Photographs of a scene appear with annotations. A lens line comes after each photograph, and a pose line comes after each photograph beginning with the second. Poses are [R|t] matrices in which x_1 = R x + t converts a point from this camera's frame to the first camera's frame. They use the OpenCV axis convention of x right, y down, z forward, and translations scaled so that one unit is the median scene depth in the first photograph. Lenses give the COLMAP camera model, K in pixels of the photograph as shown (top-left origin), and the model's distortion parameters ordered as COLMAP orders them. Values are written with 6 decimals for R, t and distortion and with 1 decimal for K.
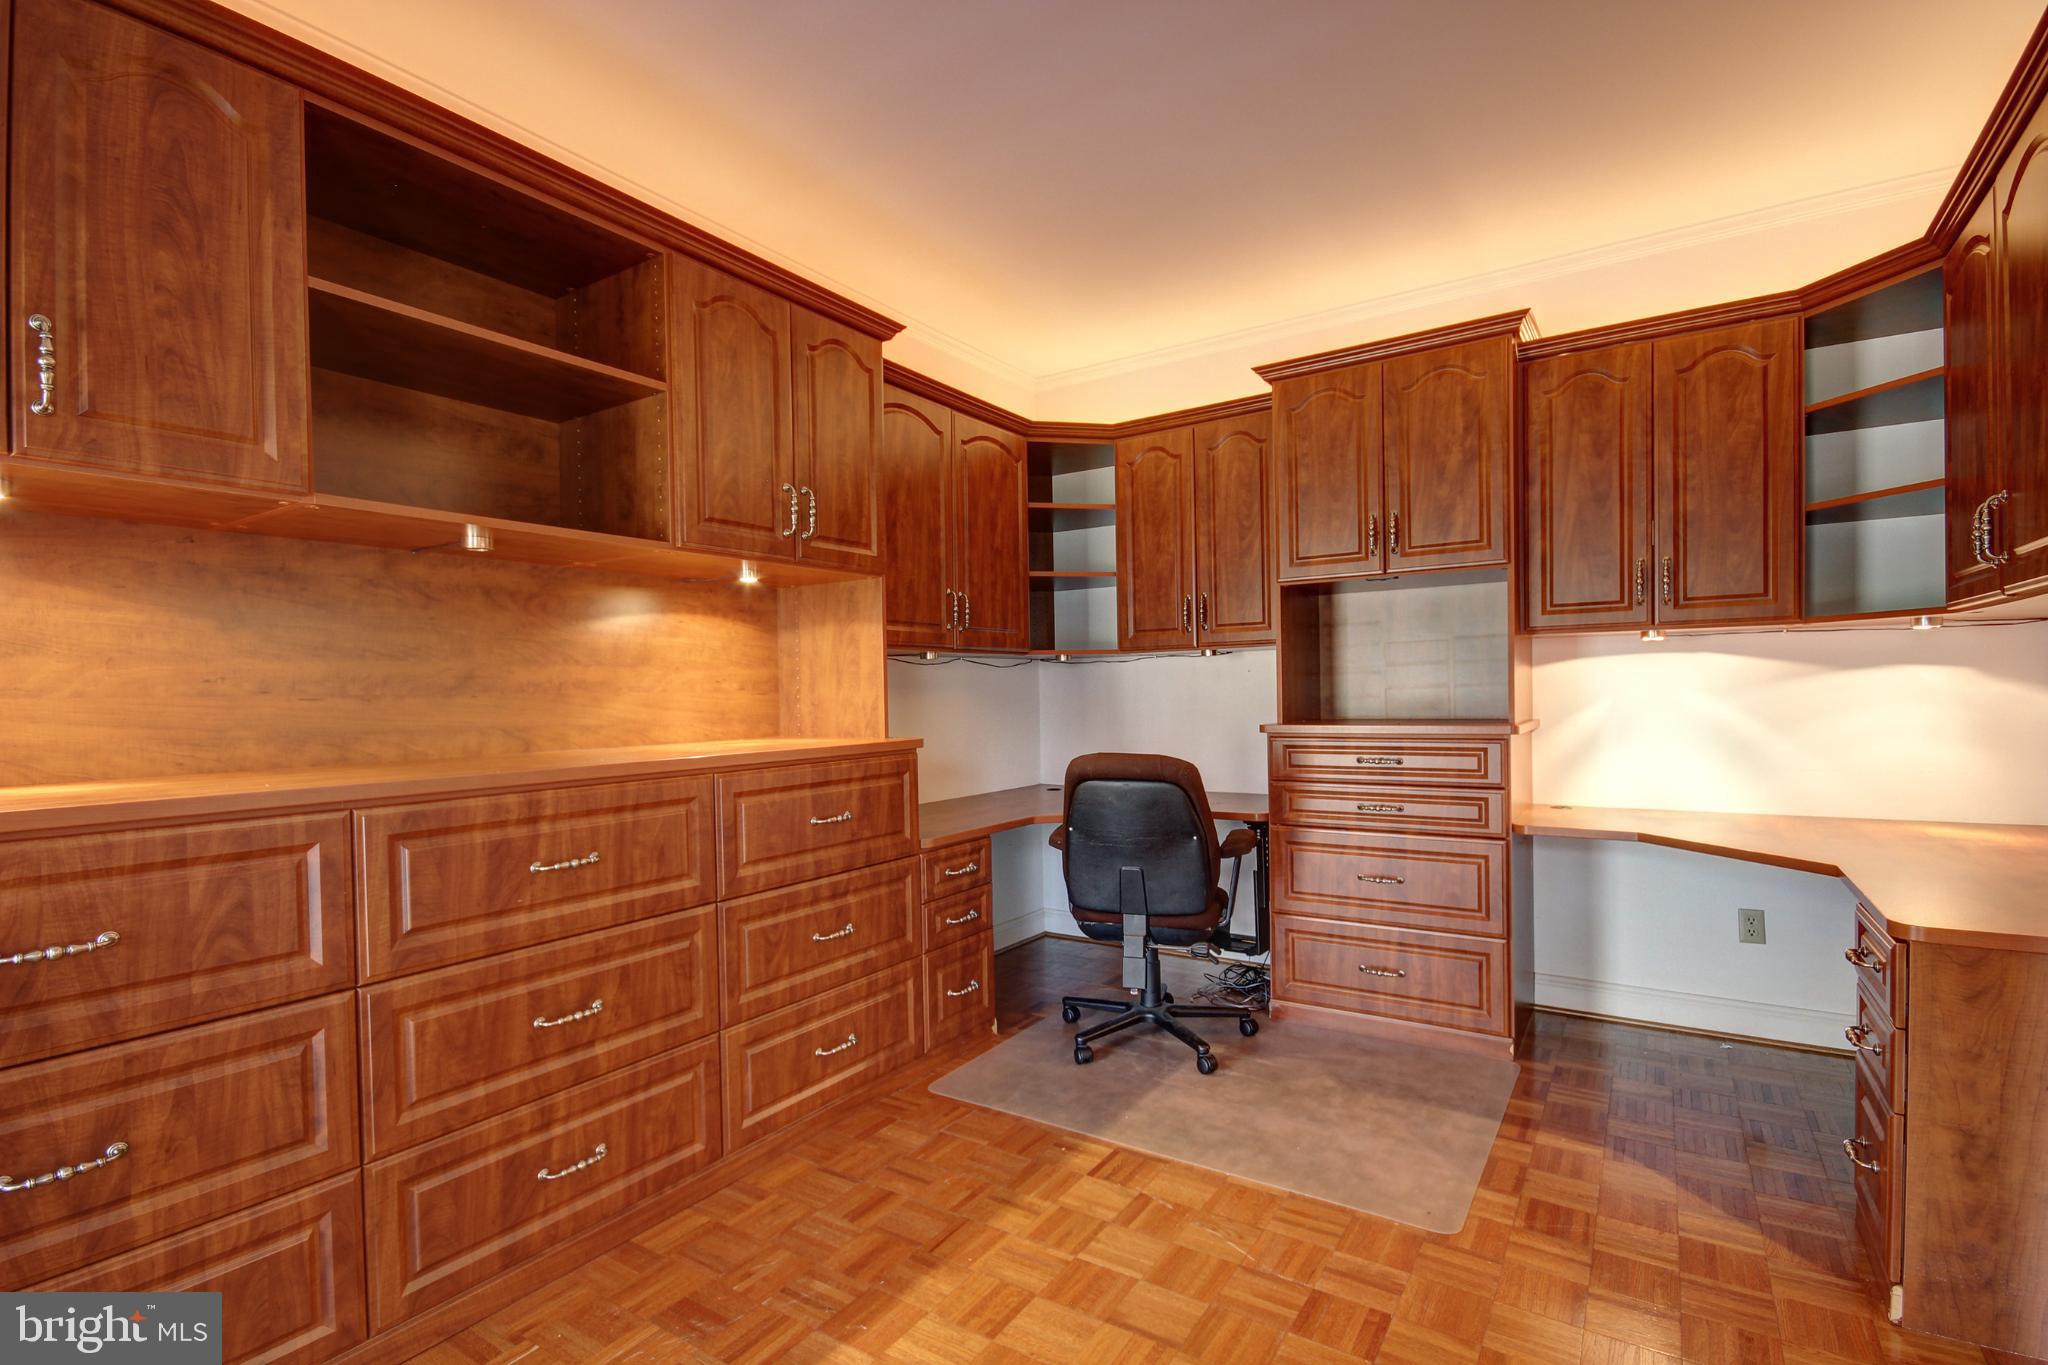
lens RADIAL K [[954.7, 0, 1023.7], [0, 954.7, 710.7], [0, 0, 1]] dist [0.001469, -0.000212]
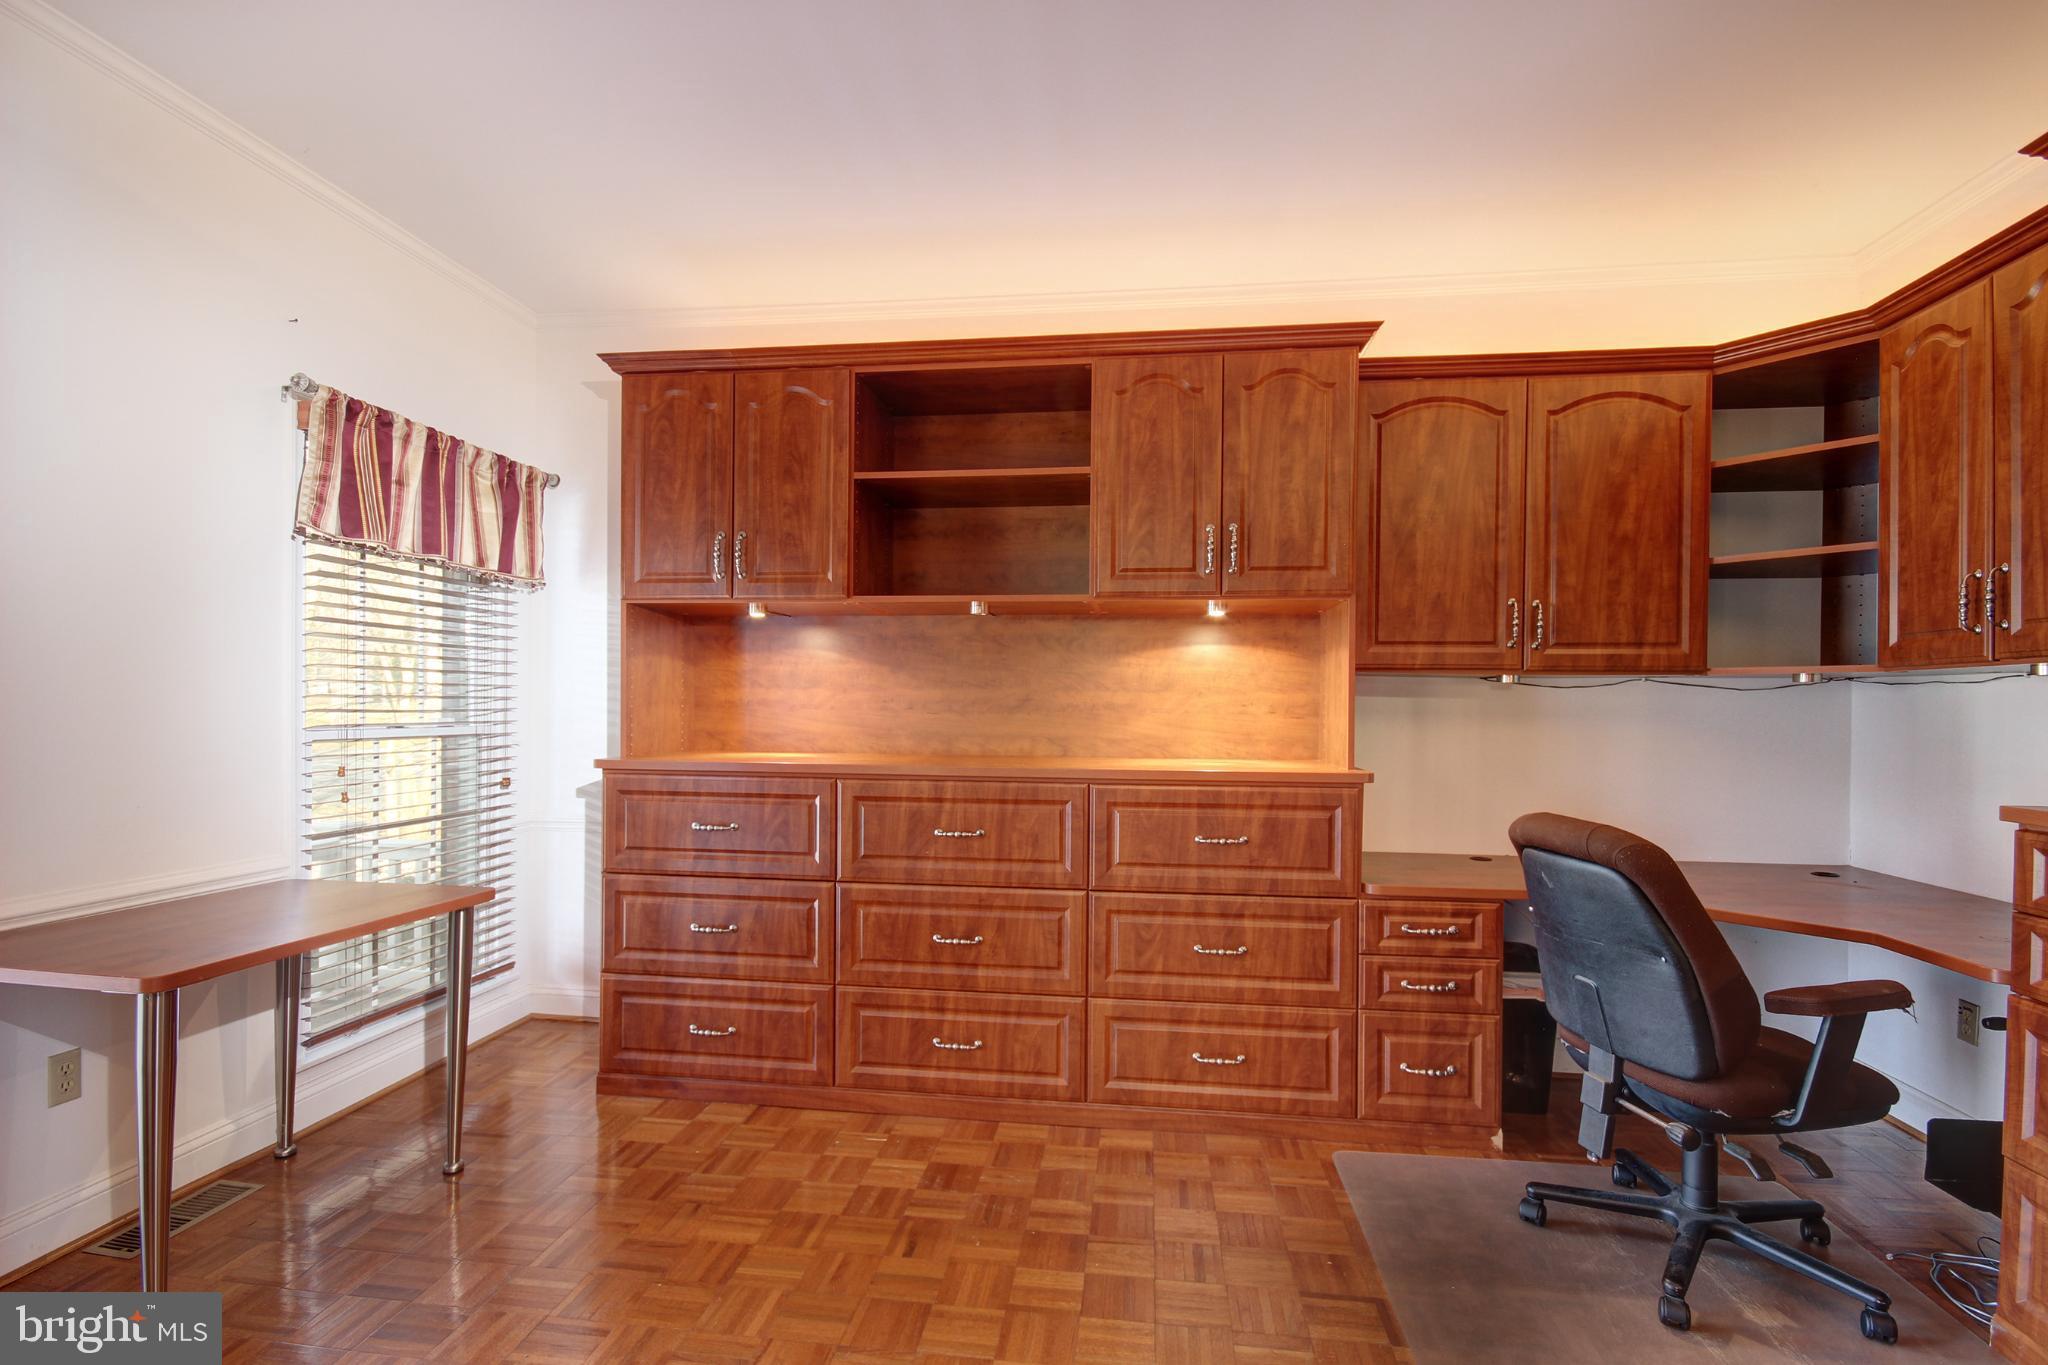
lens RADIAL K [[954.7, 0, 1023.7], [0, 954.7, 710.7], [0, 0, 1]] dist [0.001469, -0.000212]
pose [[0.438278, 0.028279, -0.898395, 0.721088], [-0.034861, 0.999288, 0.014448, -0.041004], [0.898163, 0.024986, 0.438951, 0.388409]]
